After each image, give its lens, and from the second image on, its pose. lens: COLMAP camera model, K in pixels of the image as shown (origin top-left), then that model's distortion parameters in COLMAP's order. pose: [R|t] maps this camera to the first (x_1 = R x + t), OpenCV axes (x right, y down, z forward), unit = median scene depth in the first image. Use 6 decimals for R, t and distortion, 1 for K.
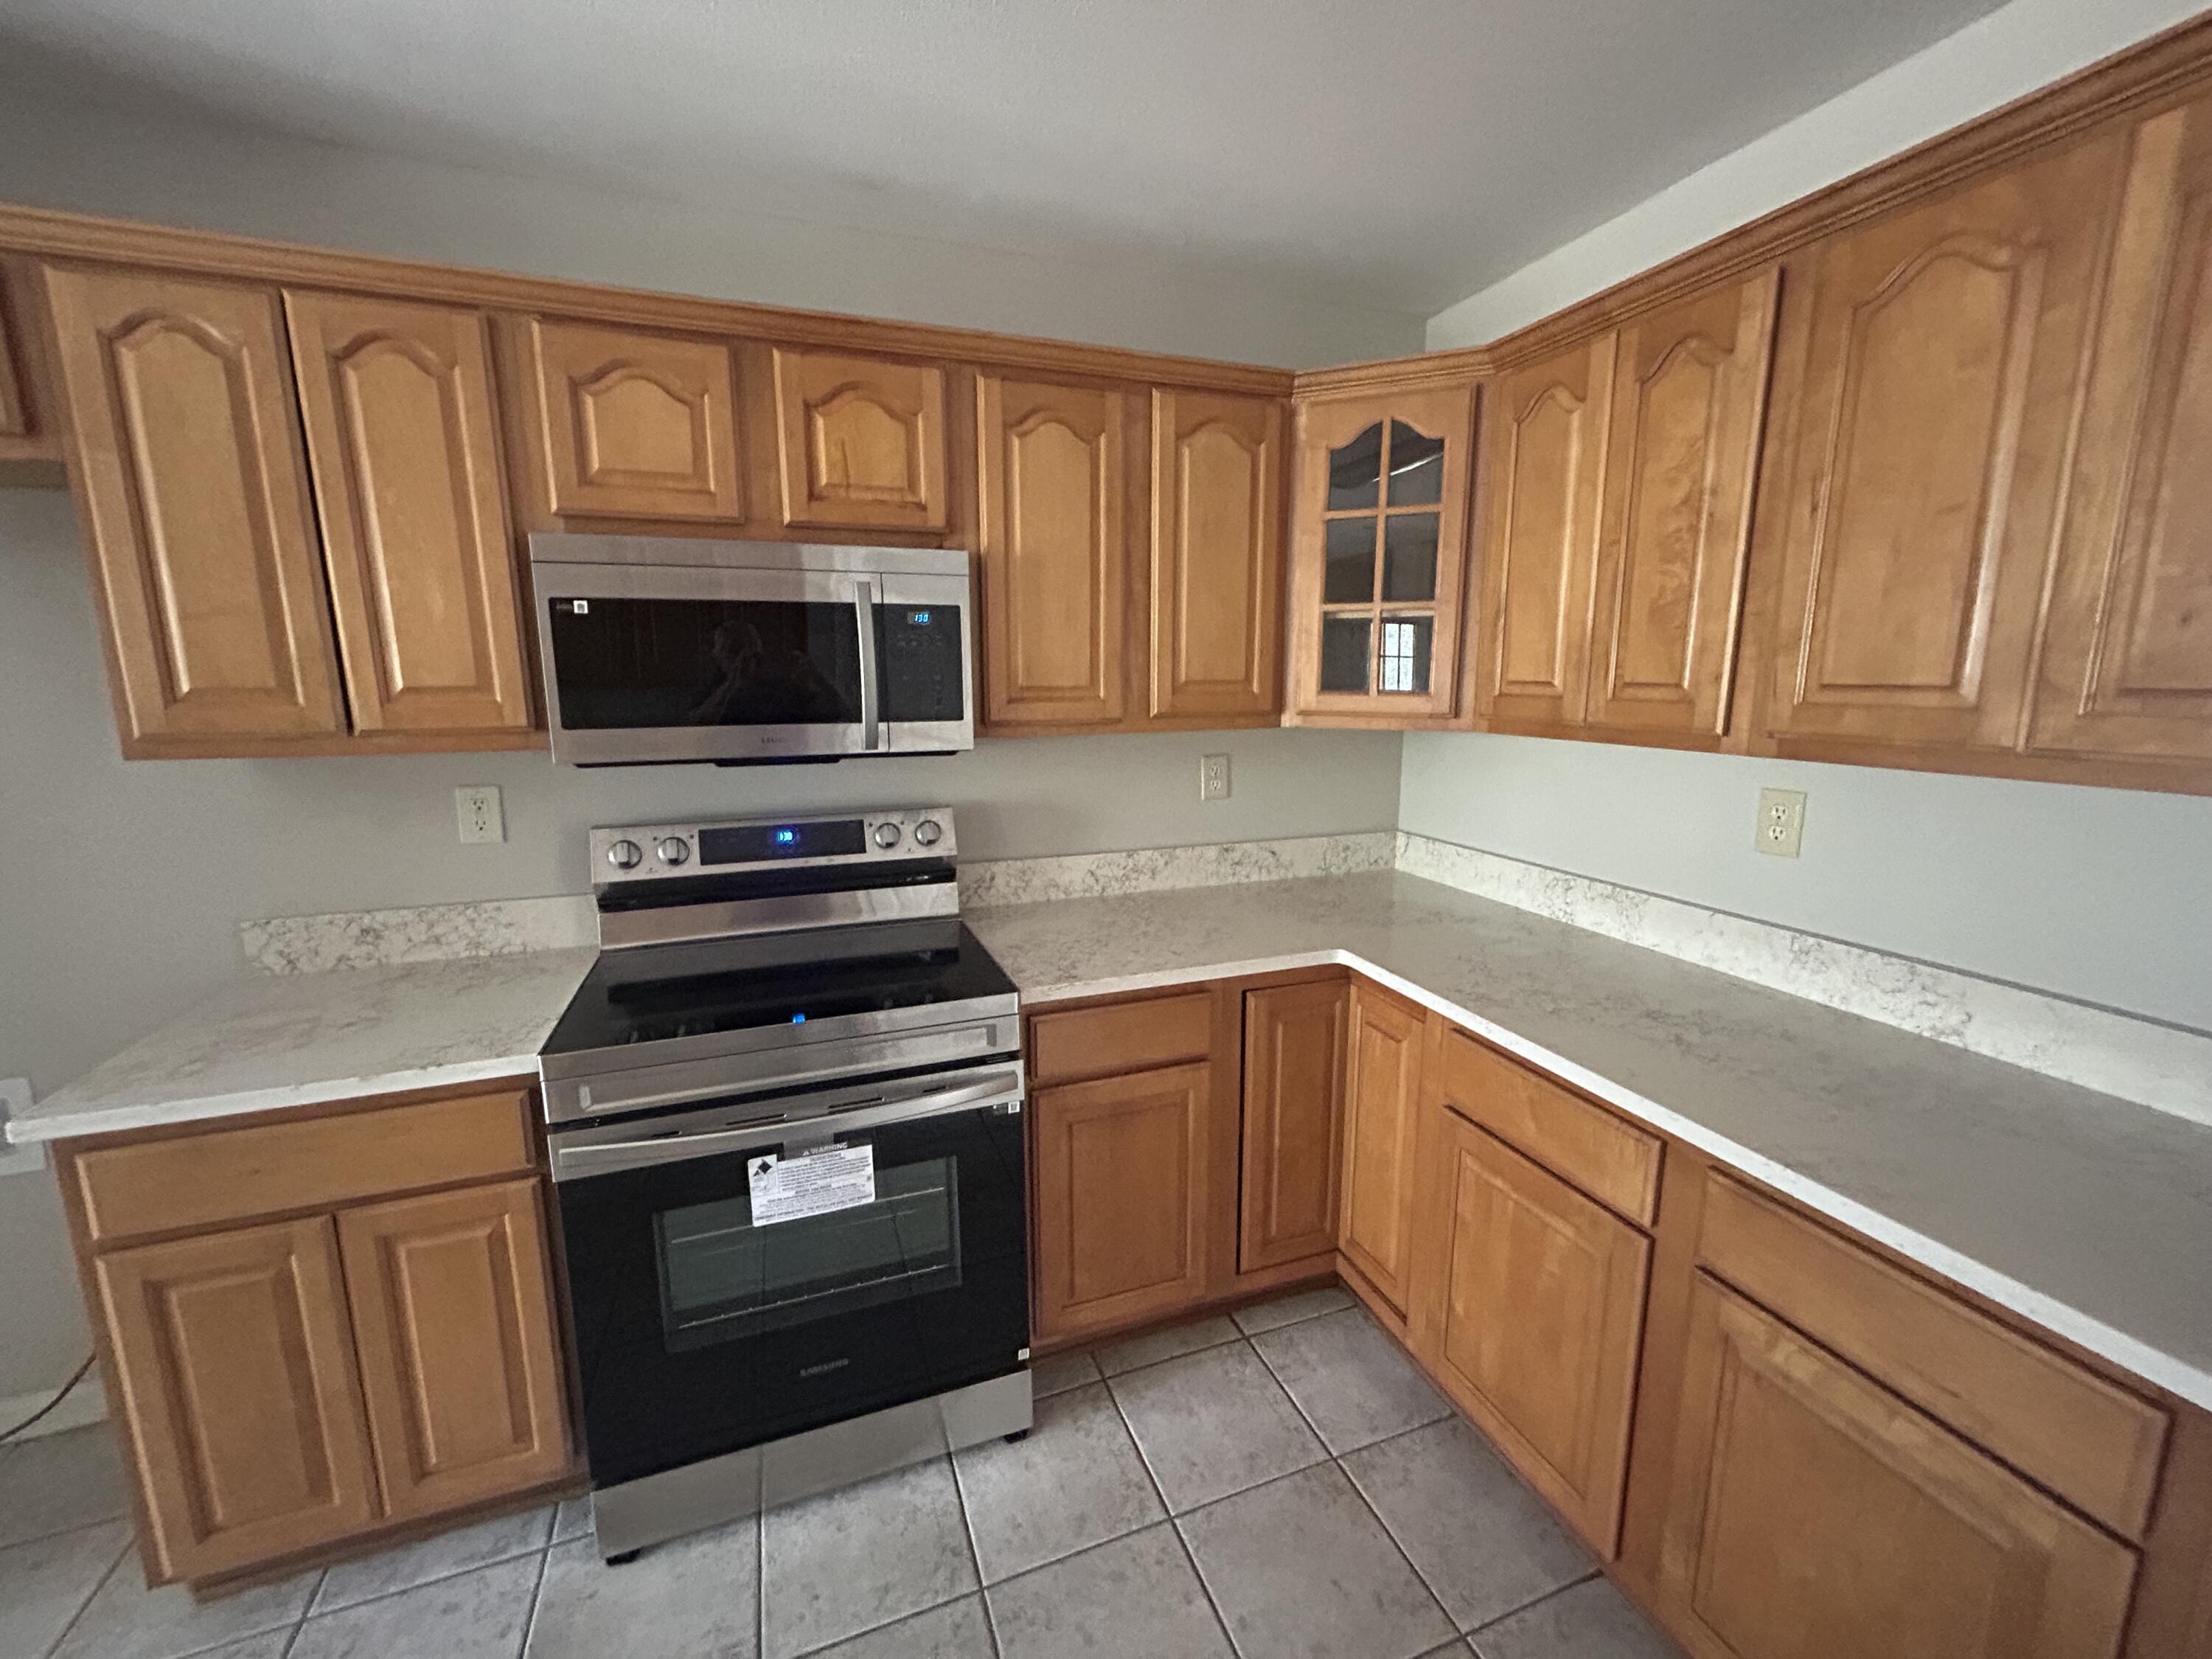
lens RADIAL K [[894.0, 0, 1103.0], [0, 894.0, 823.7], [0, 0, 1]] dist [0.000787, -0.000934]
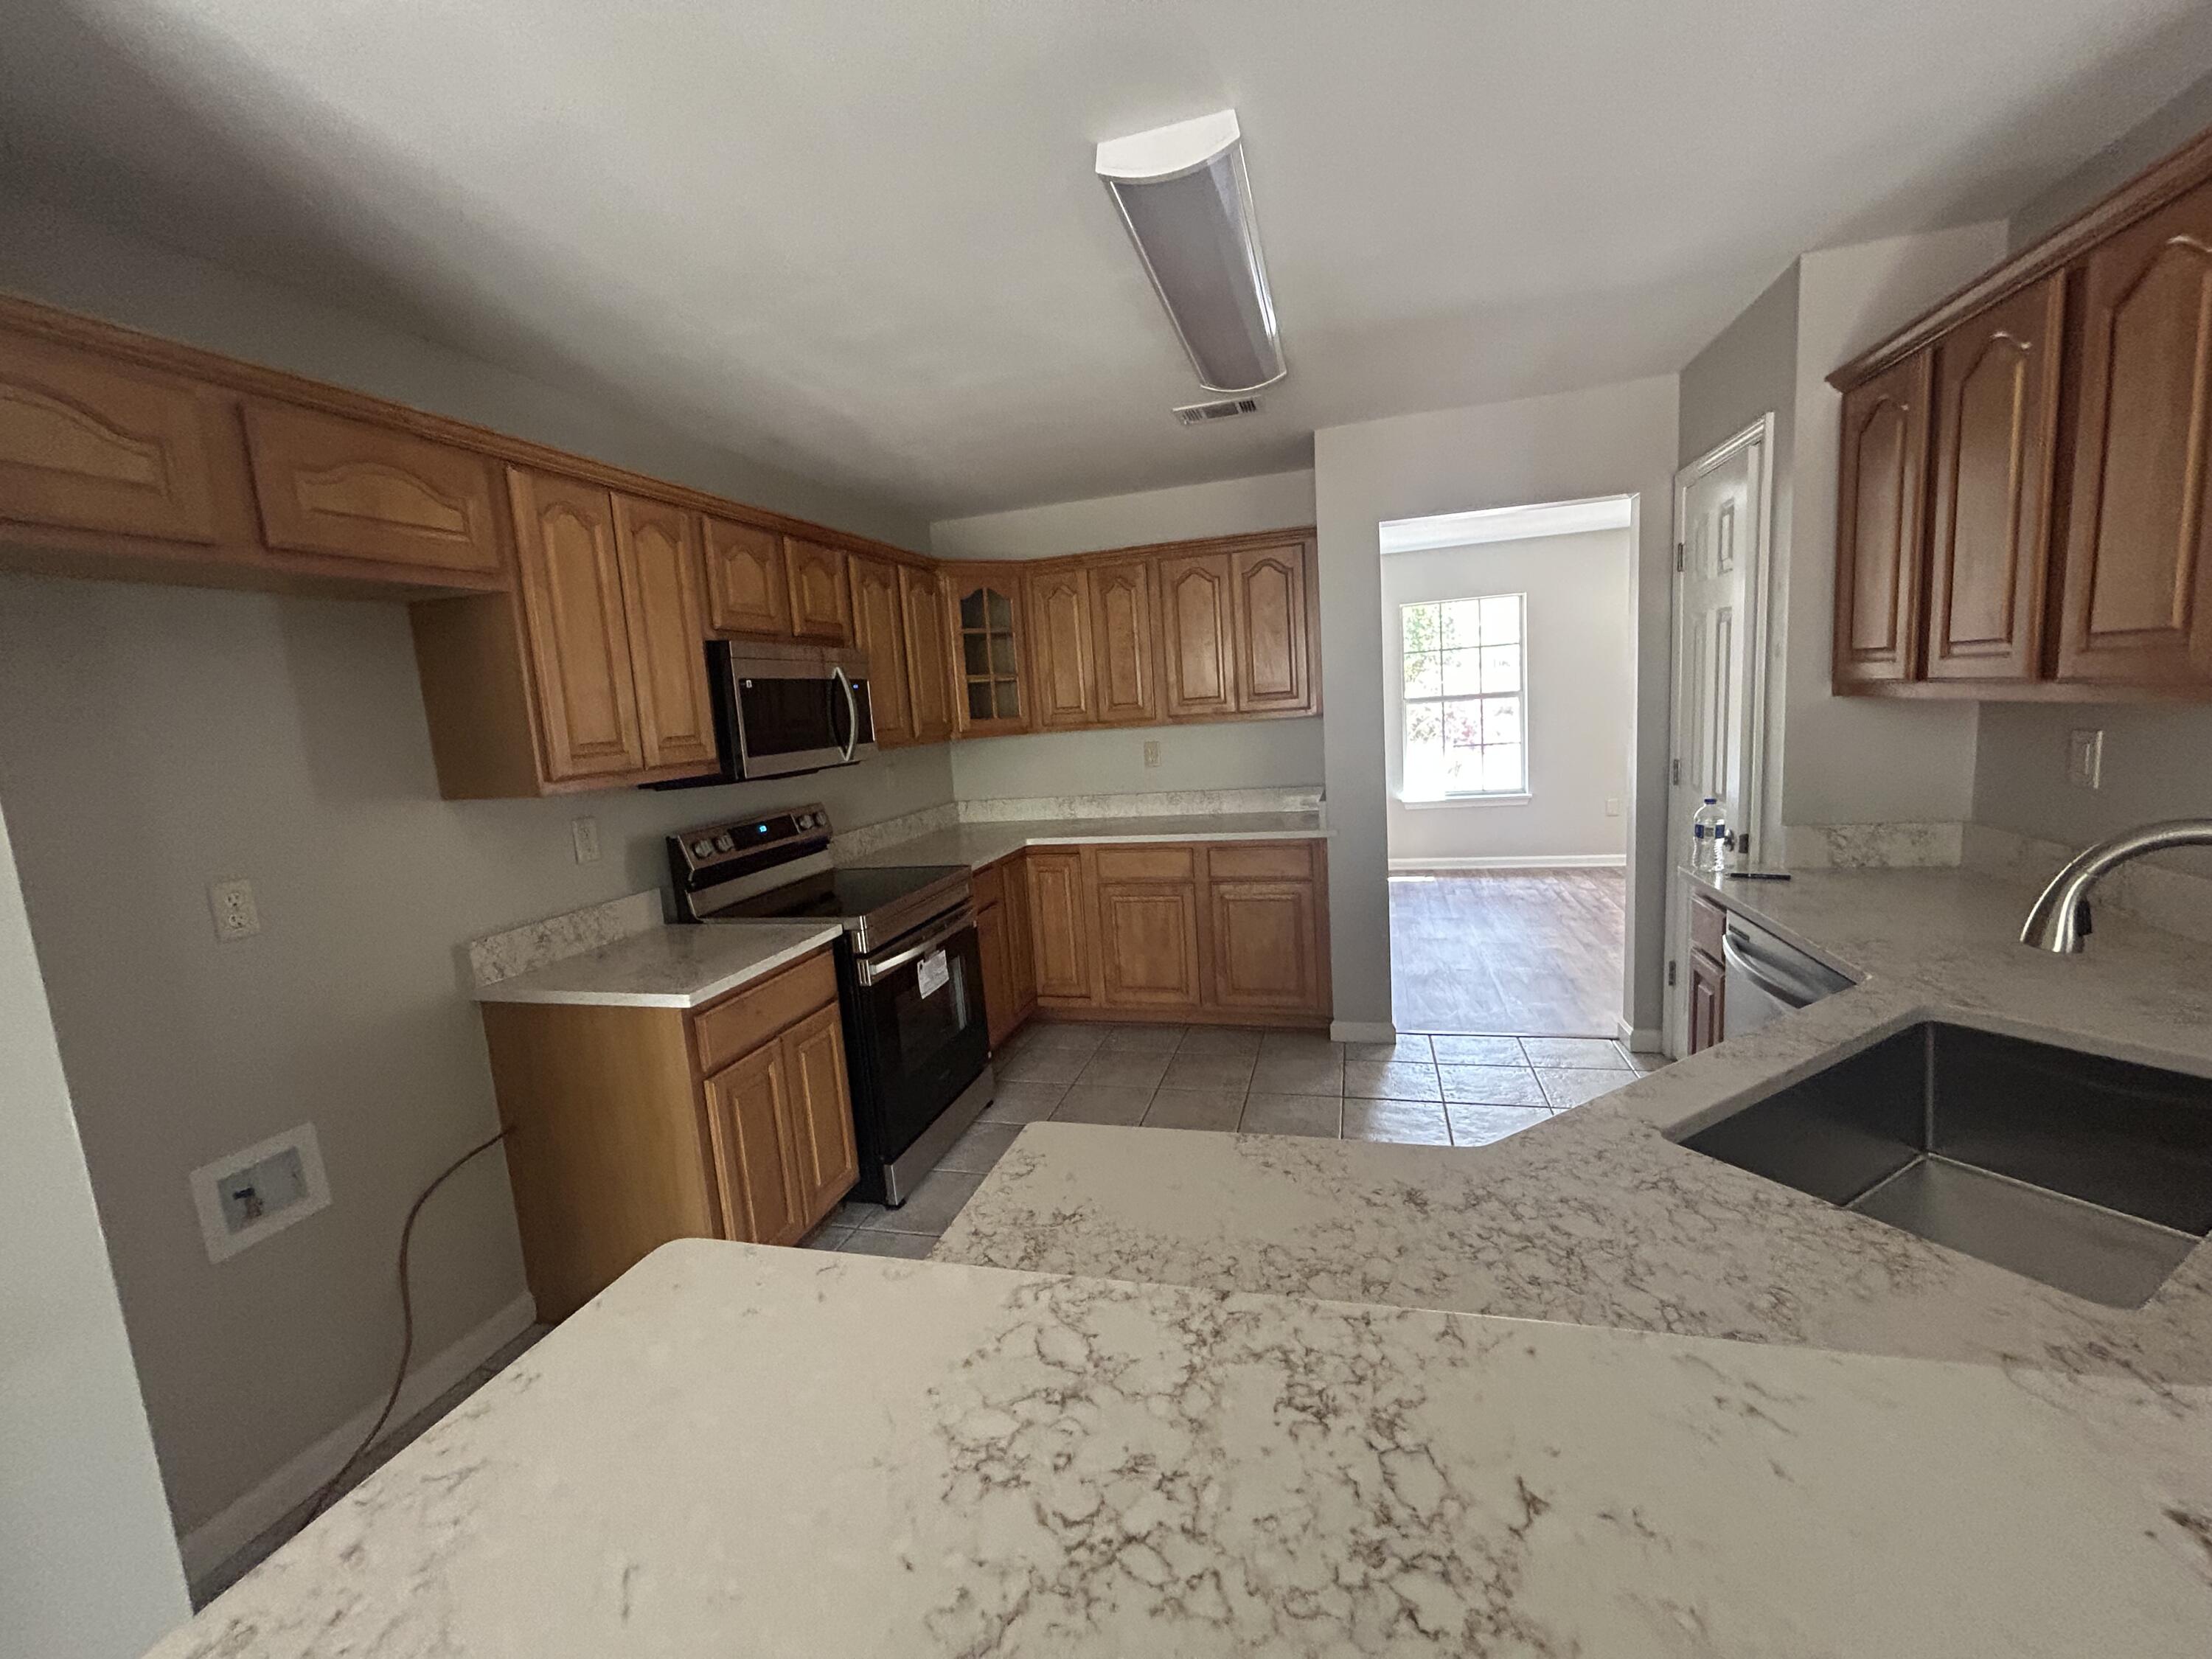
lens RADIAL K [[894.0, 0, 1109.9], [0, 894.0, 822.4], [0, 0, 1]] dist [0.000787, -0.000934]
pose [[0.588787, -0.146583, 0.794886, -1.449957], [0.203257, 0.978668, 0.029917, 0.093047], [-0.782315, 0.143951, 0.606021, -0.476168]]
